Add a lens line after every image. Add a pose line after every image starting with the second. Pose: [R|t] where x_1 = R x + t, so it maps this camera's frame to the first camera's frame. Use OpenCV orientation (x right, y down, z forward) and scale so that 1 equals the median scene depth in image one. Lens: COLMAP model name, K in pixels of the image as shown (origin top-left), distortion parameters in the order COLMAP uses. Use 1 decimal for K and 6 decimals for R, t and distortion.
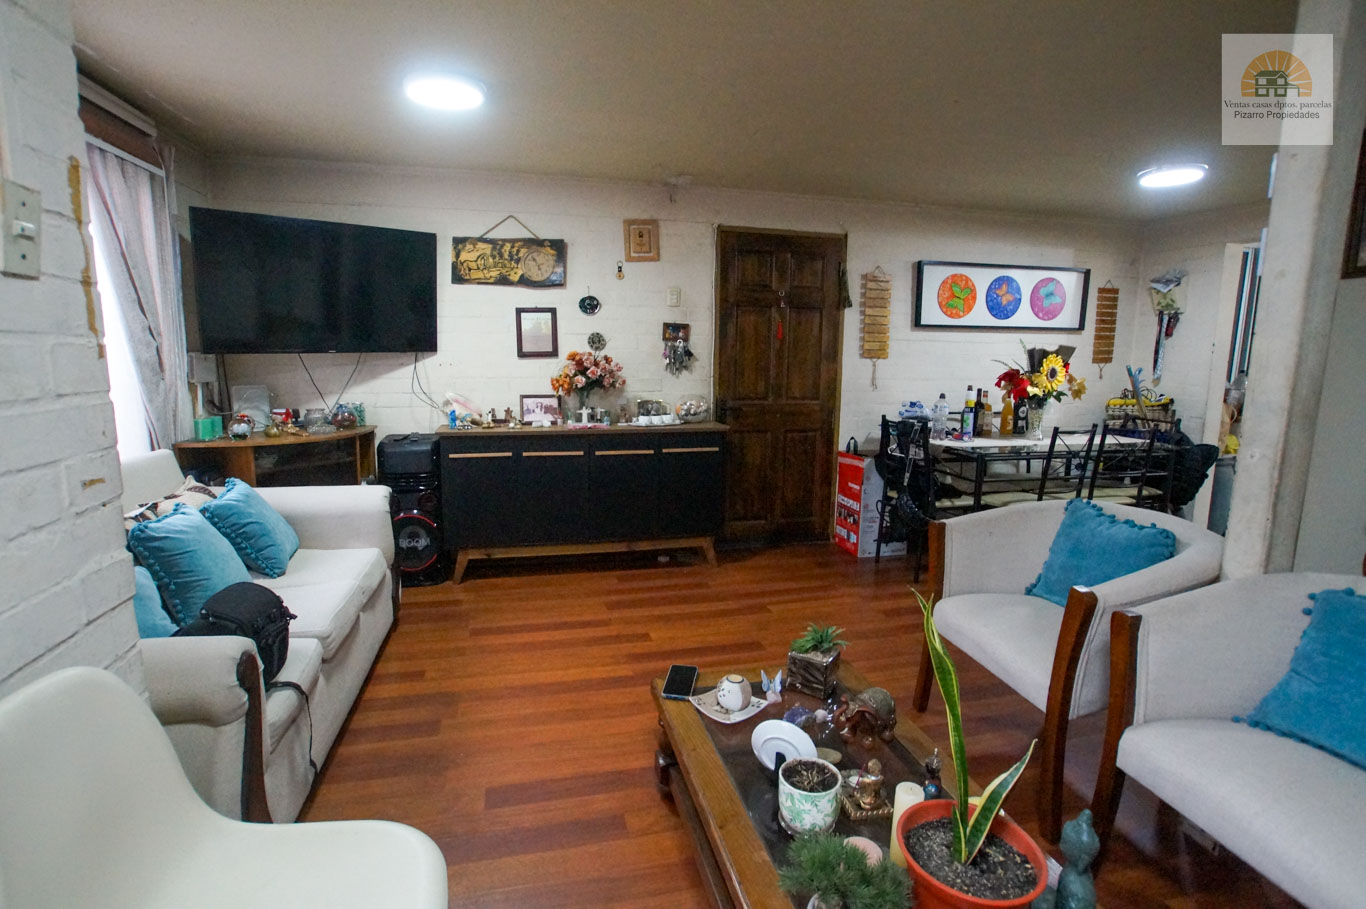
lens RADIAL K [[663.8, 0, 672.9], [0, 663.8, 449.4], [0, 0, 1]] dist [0.000607, 0.002508]
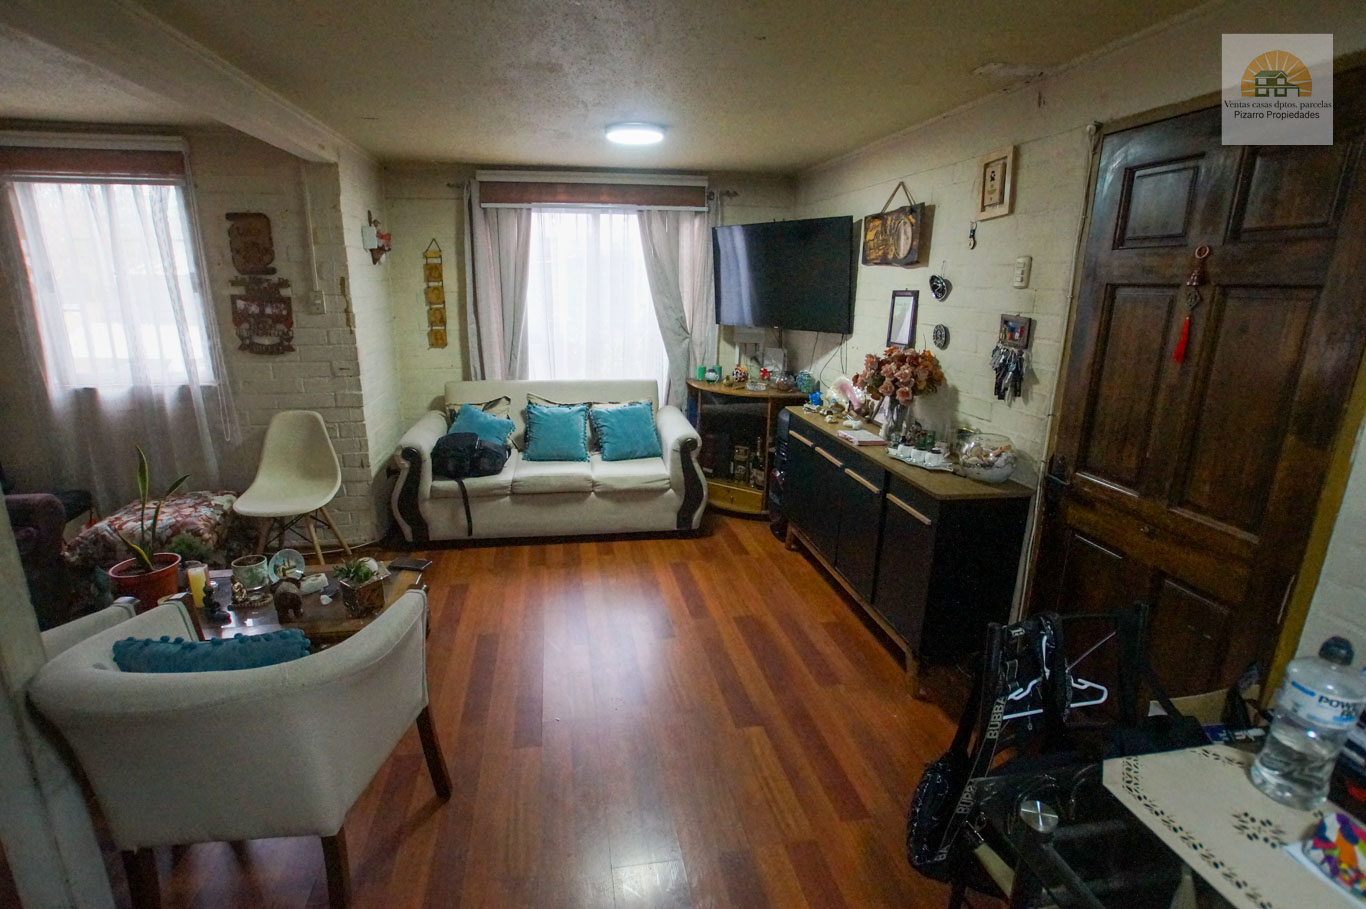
lens RADIAL K [[663.8, 0, 671.1], [0, 663.8, 456.8], [0, 0, 1]] dist [0.000607, 0.002508]
pose [[-0.058685, 0.256269, -0.964822, 0.677876], [-0.156515, 0.952173, 0.262429, -0.190465], [0.985931, 0.166410, -0.015769, 0.770779]]
